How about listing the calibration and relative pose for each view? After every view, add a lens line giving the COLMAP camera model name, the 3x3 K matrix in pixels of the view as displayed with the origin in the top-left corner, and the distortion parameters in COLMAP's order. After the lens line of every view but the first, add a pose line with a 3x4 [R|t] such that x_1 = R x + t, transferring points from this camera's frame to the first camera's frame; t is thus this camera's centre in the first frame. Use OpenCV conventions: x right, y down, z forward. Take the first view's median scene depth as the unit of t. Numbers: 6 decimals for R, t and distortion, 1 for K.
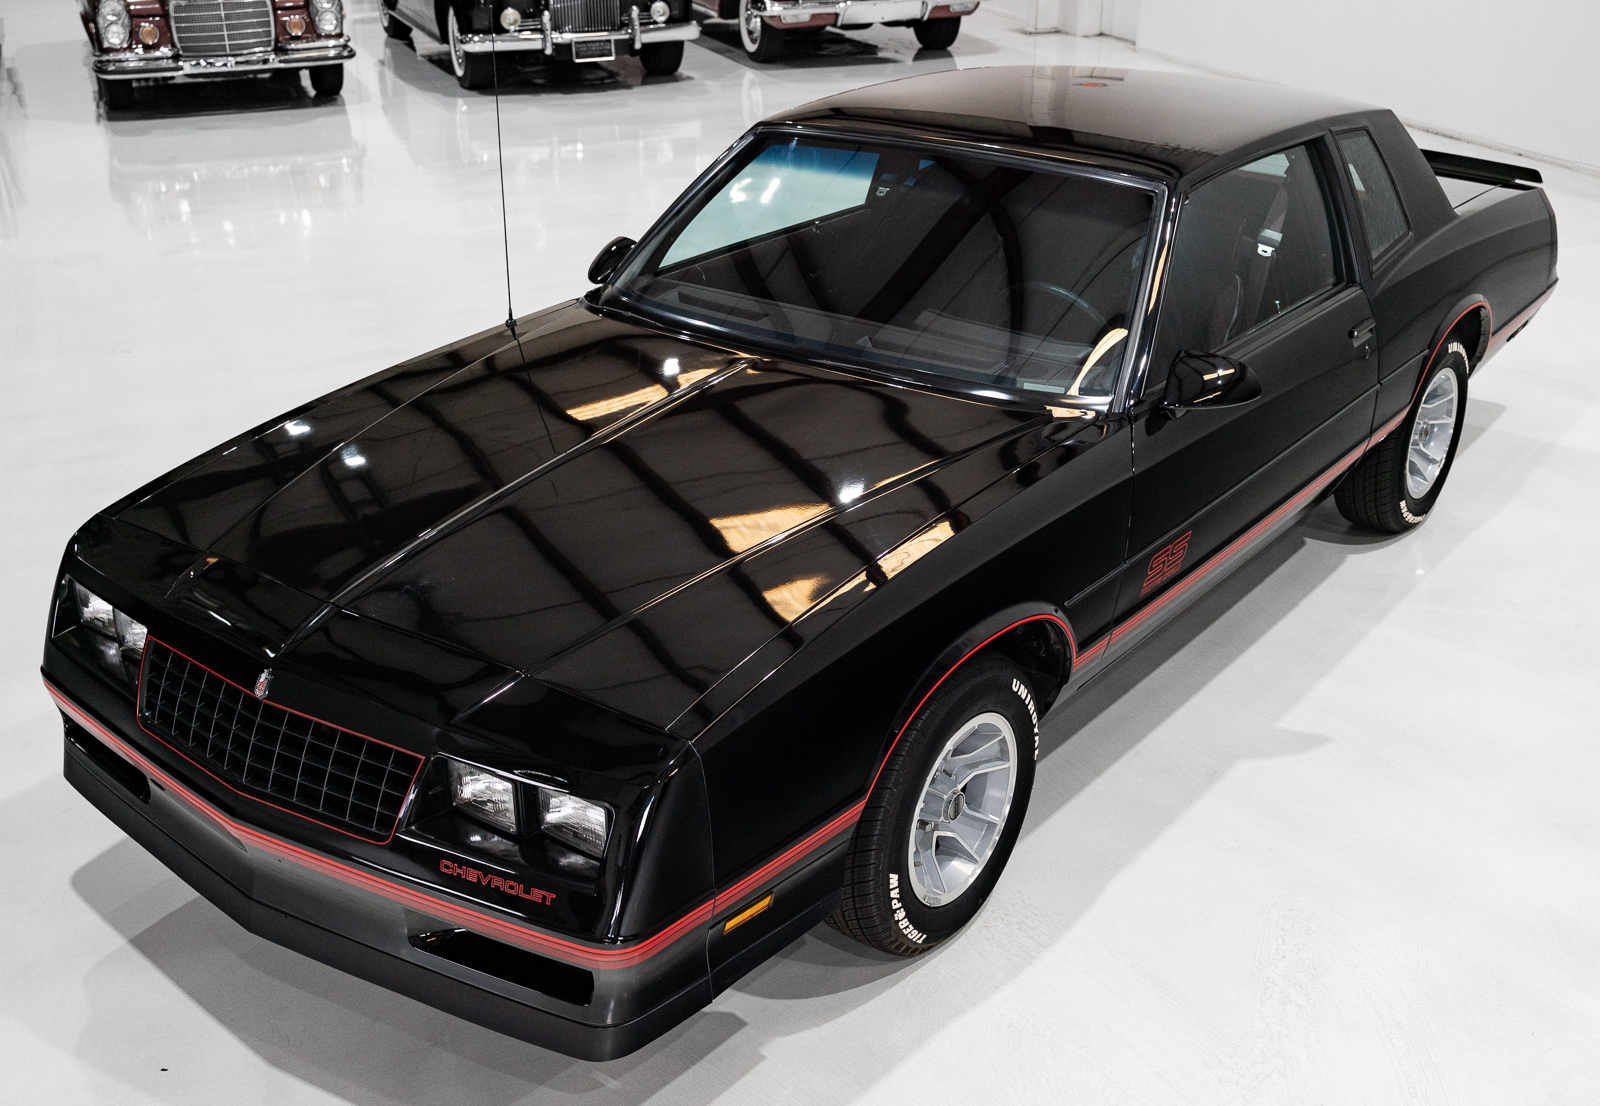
lens RADIAL K [[1804.1, 0, 775.8], [0, 1804.1, 598.4], [0, 0, 1]] dist [-0.006339, 0.036656]
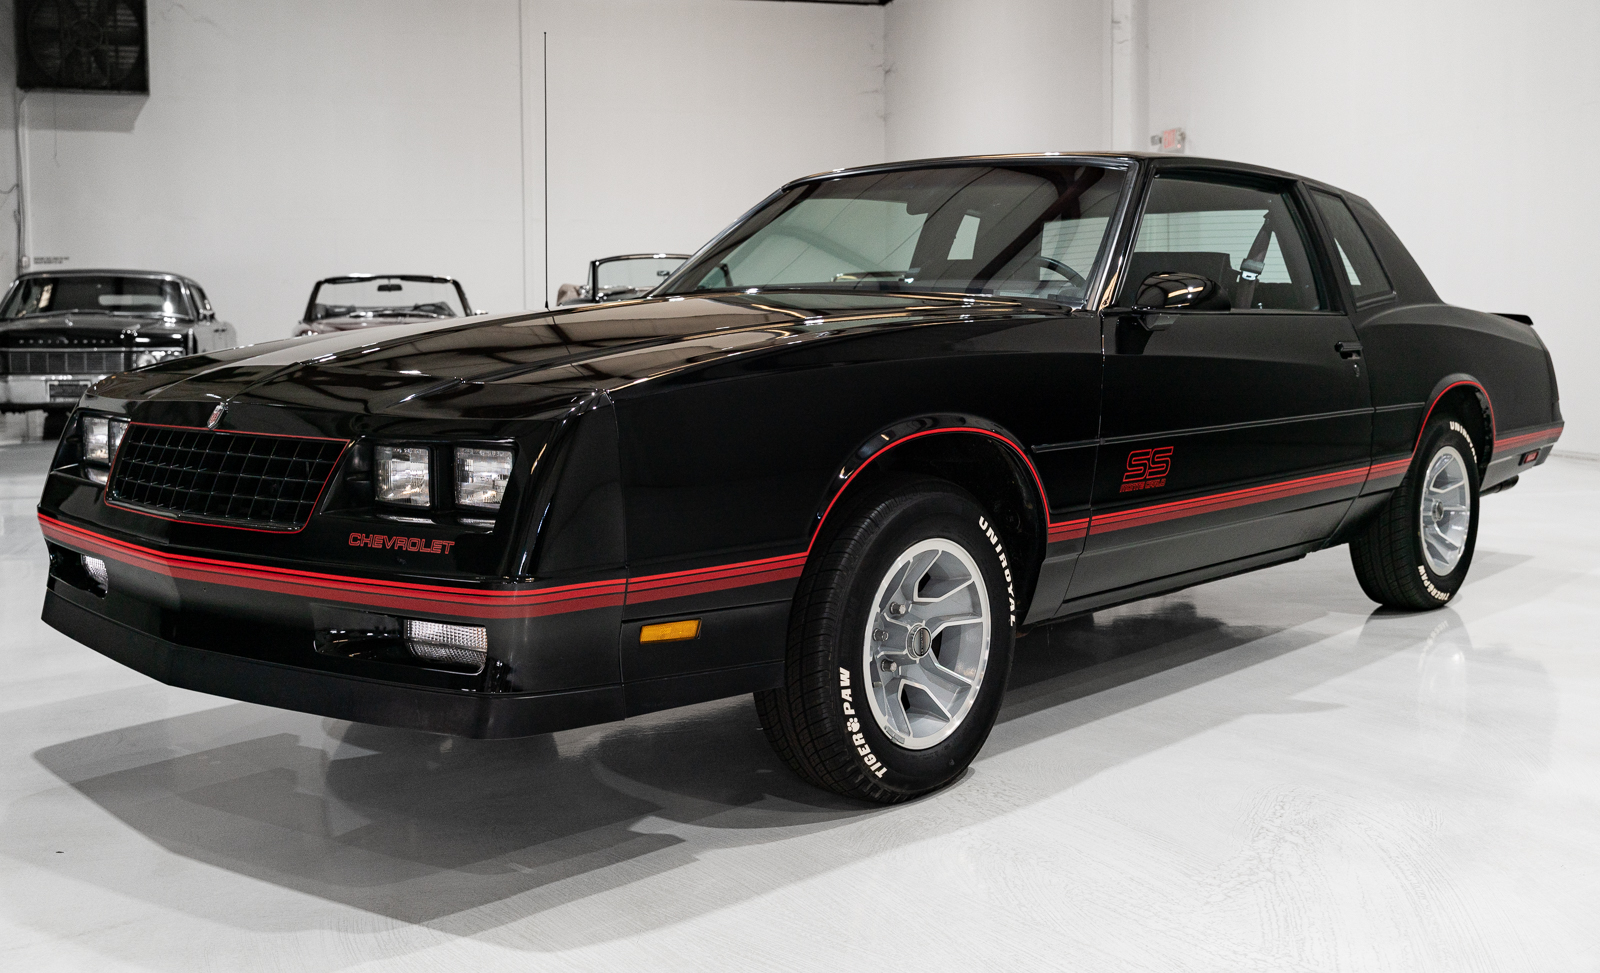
lens RADIAL K [[1634.6, 0, 797.5], [0, 1634.6, 414.9], [0, 0, 1]] dist [0.001420, 0.016893]
pose [[0.997318, 0.009223, -0.072613, 0.089812], [-0.035365, 0.929271, -0.367701, 0.304556], [0.064086, 0.369283, 0.927105, 0.131915]]
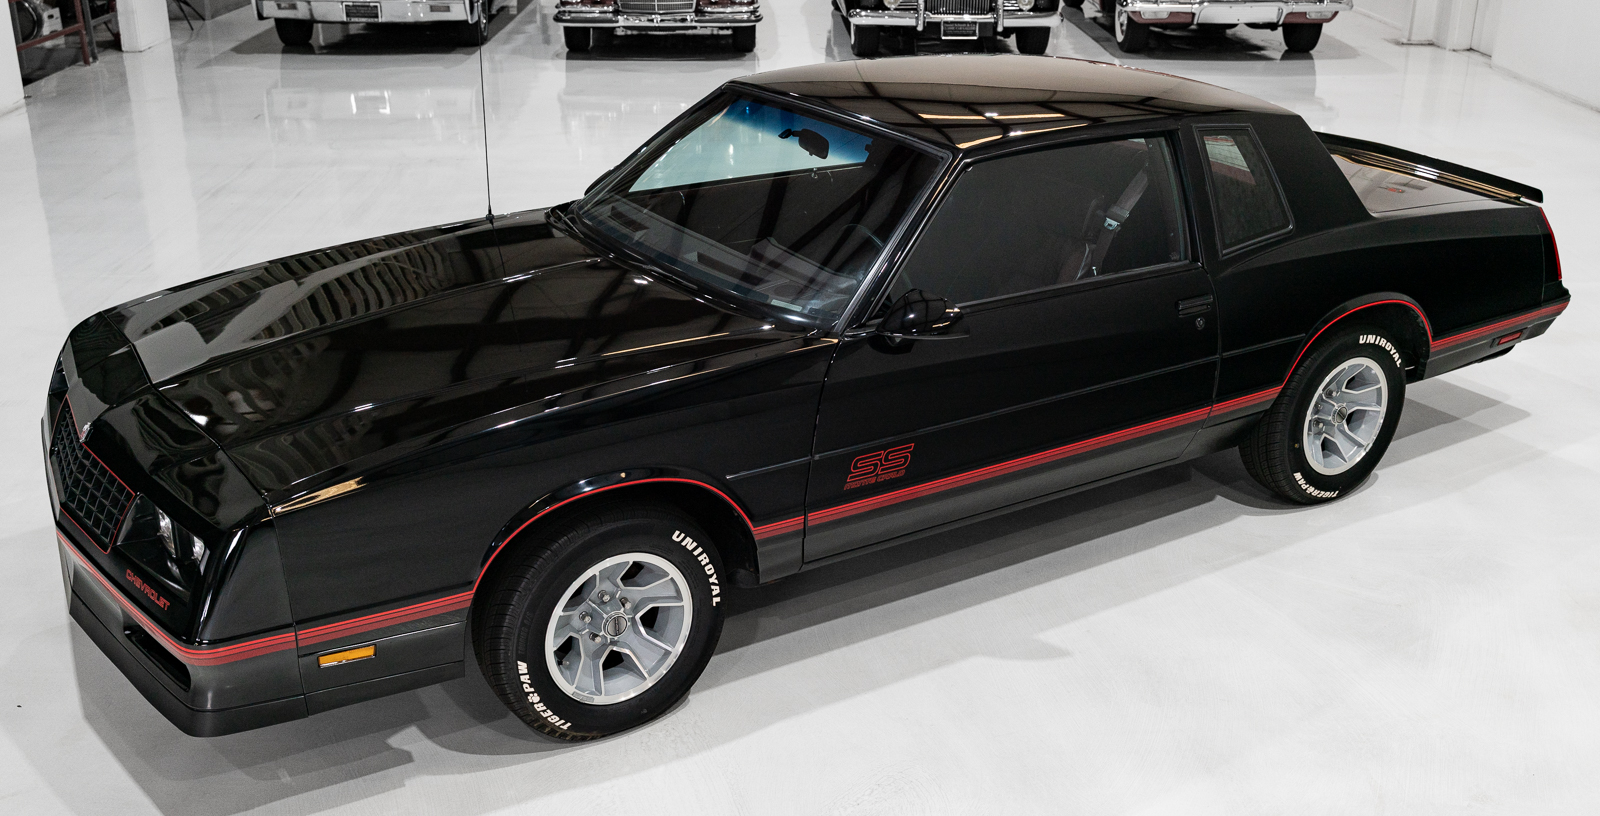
lens RADIAL K [[1655.7, 0, 800.0], [0, 1655.7, 408.0], [0, 0, 1]] dist [-0.002068, -0.000705]
pose [[0.944377, 0.135969, -0.299440, 0.500894], [-0.157041, 0.986456, -0.047349, 0.002233], [0.288946, 0.091739, 0.952940, -0.051478]]
